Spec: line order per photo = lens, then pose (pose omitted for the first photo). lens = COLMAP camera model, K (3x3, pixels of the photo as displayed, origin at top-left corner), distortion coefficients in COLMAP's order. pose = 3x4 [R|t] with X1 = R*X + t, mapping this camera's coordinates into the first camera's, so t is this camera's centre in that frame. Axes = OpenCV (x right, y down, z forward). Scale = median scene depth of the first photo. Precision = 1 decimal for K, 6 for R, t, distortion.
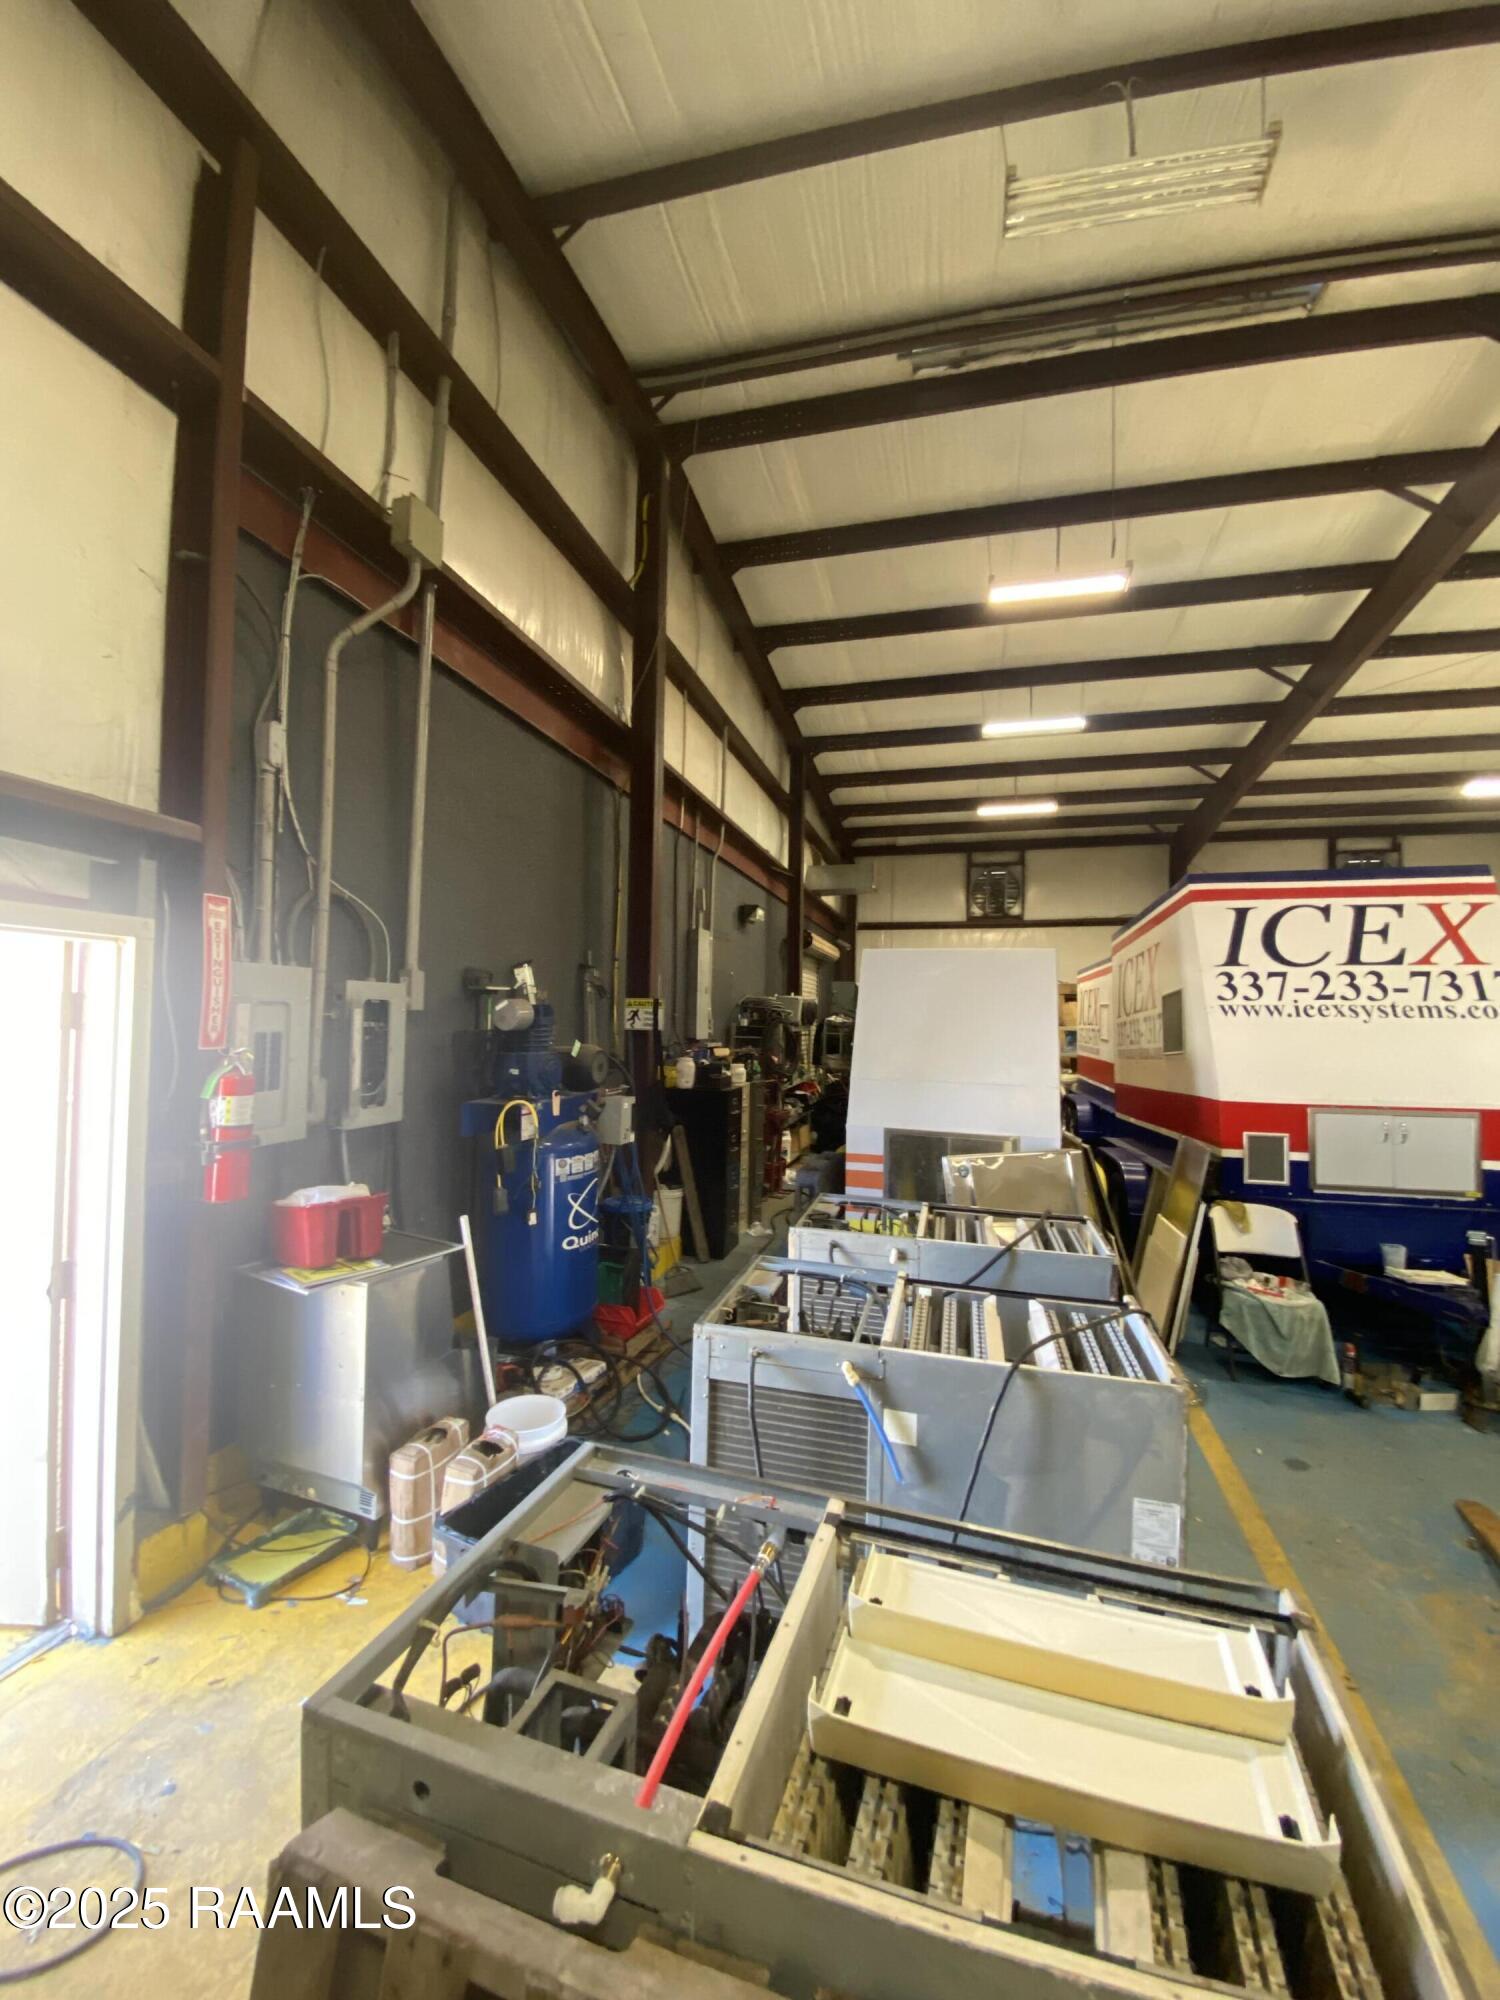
lens RADIAL K [[809.7, 0, 743.7], [0, 809.7, 996.2], [0, 0, 1]] dist [0.029437, -0.028151]
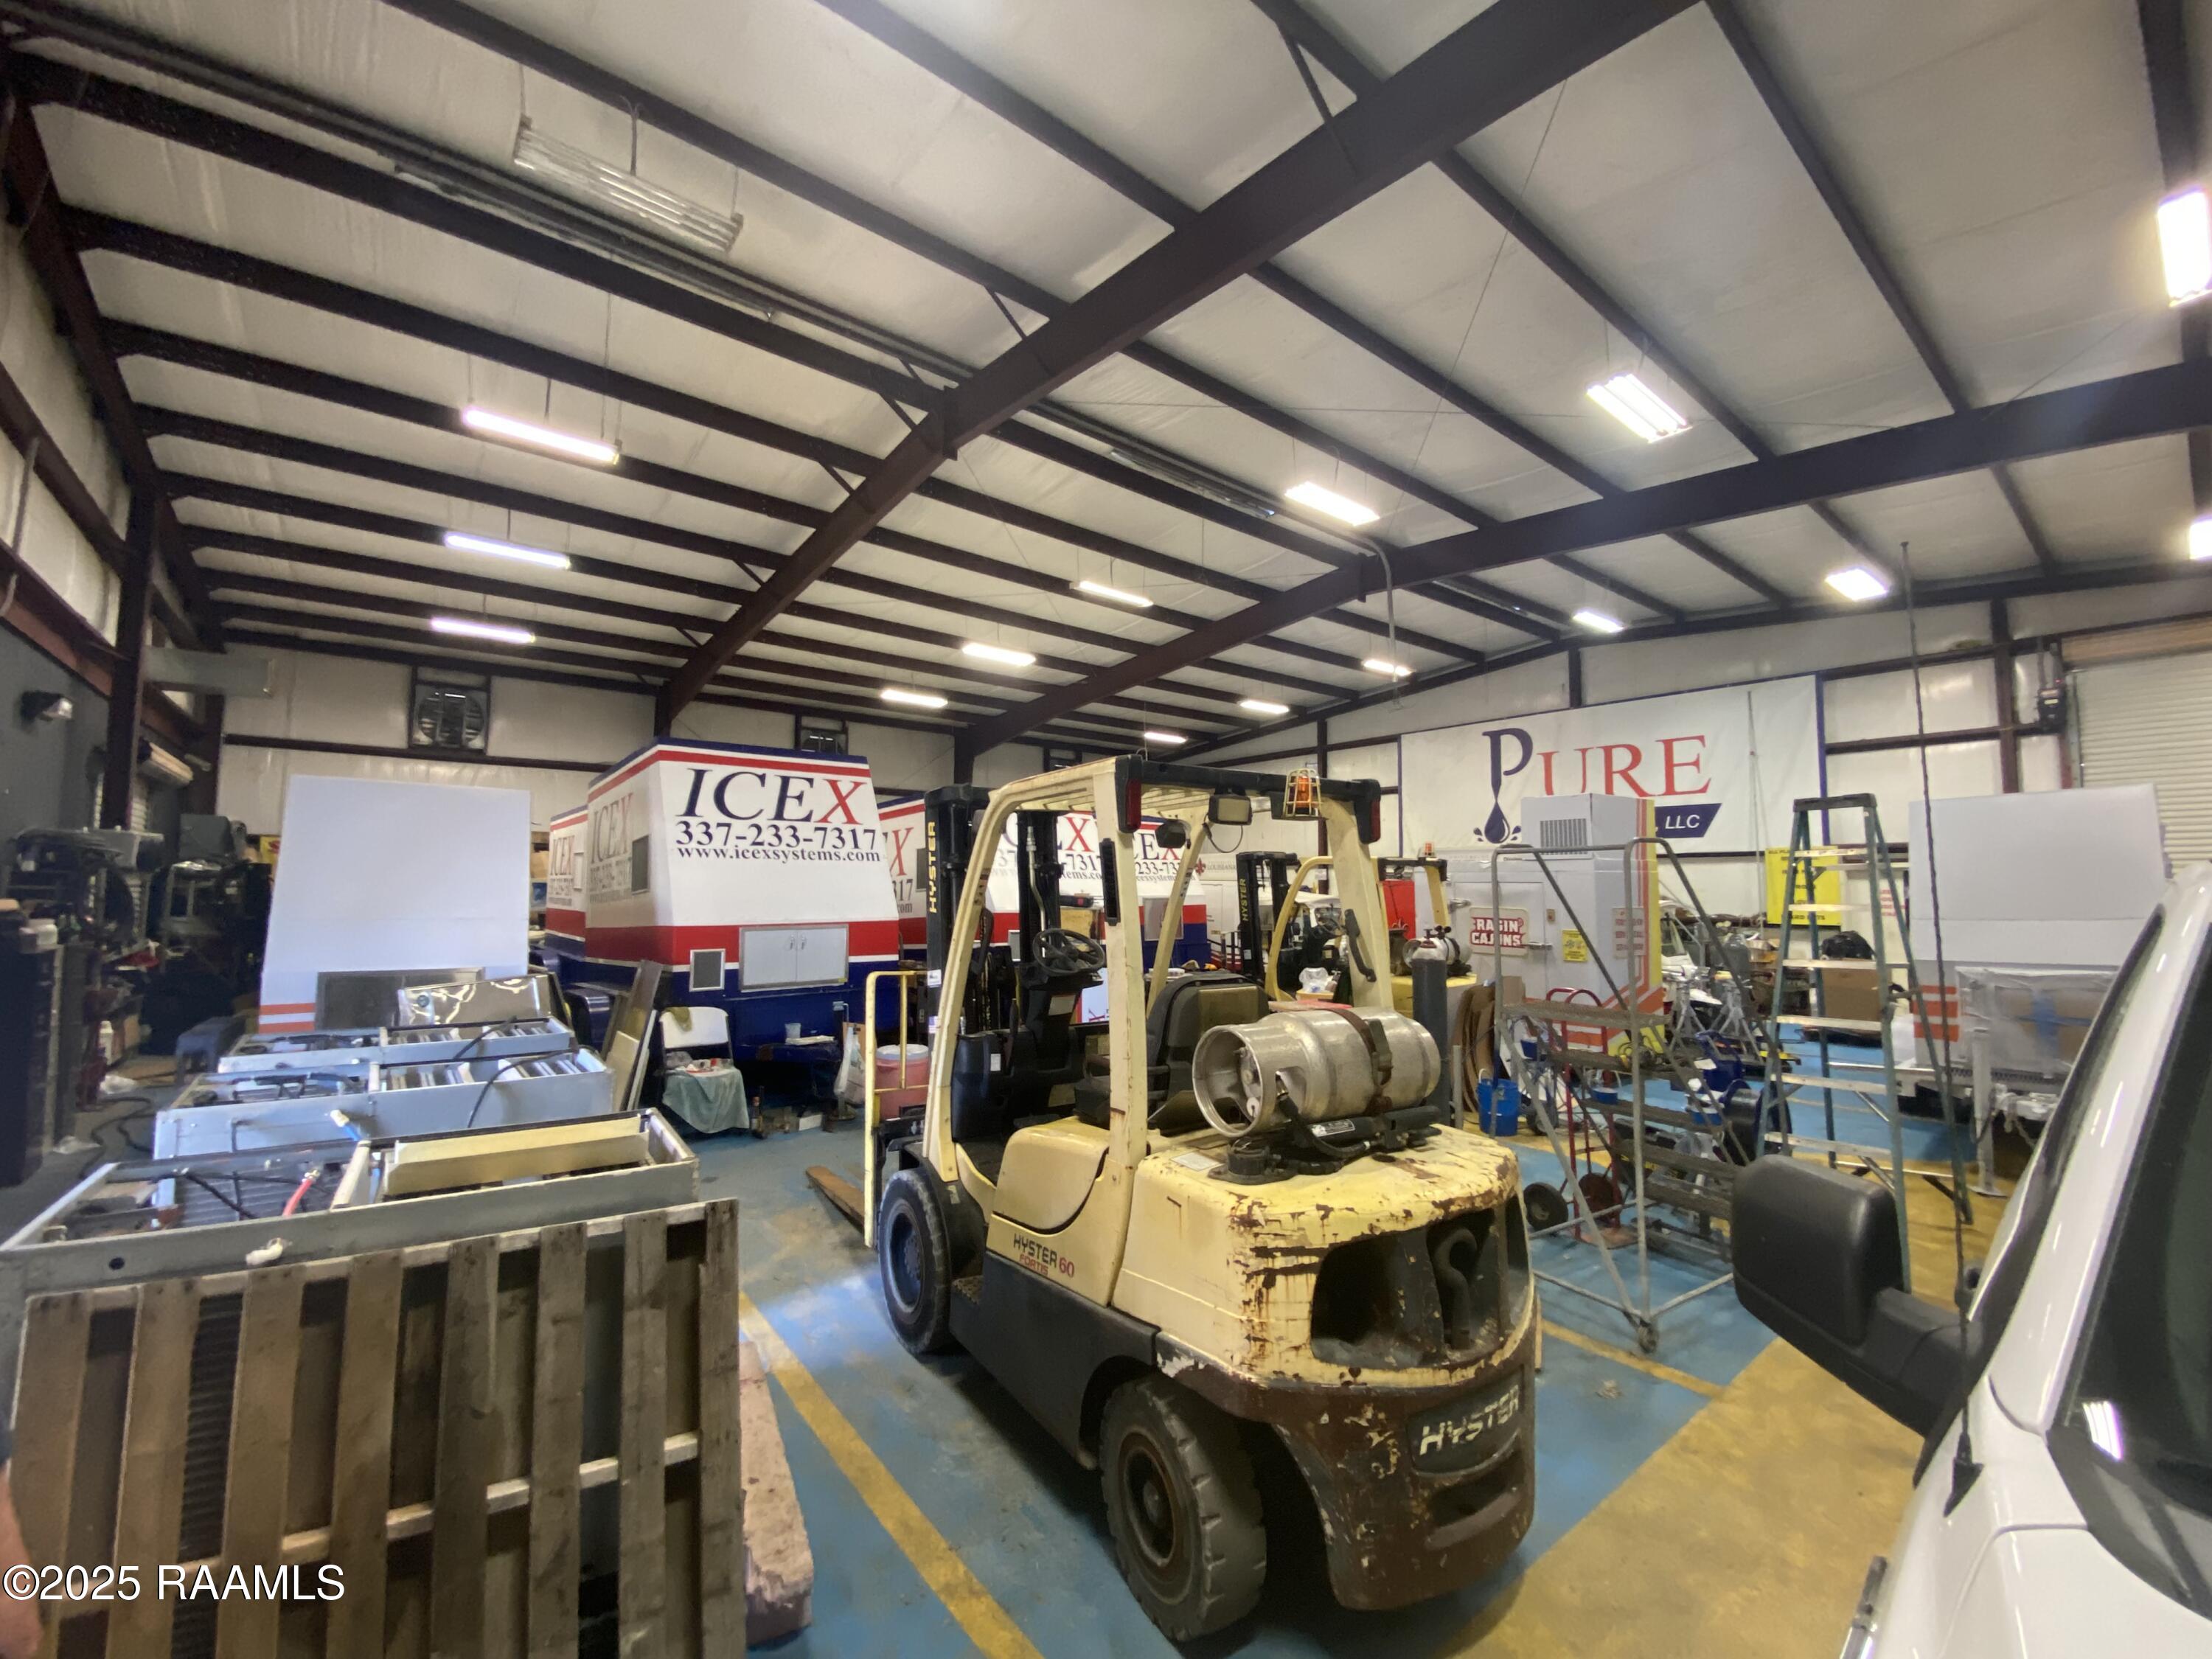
lens RADIAL K [[895.5, 0, 1113.1], [0, 895.5, 825.0], [0, 0, 1]] dist [0.029437, -0.028151]
pose [[0.583391, 0.044464, 0.810973, -0.110632], [-0.019673, 0.998981, -0.040619, 0.016514], [-0.811953, 0.007742, 0.583671, -0.270727]]
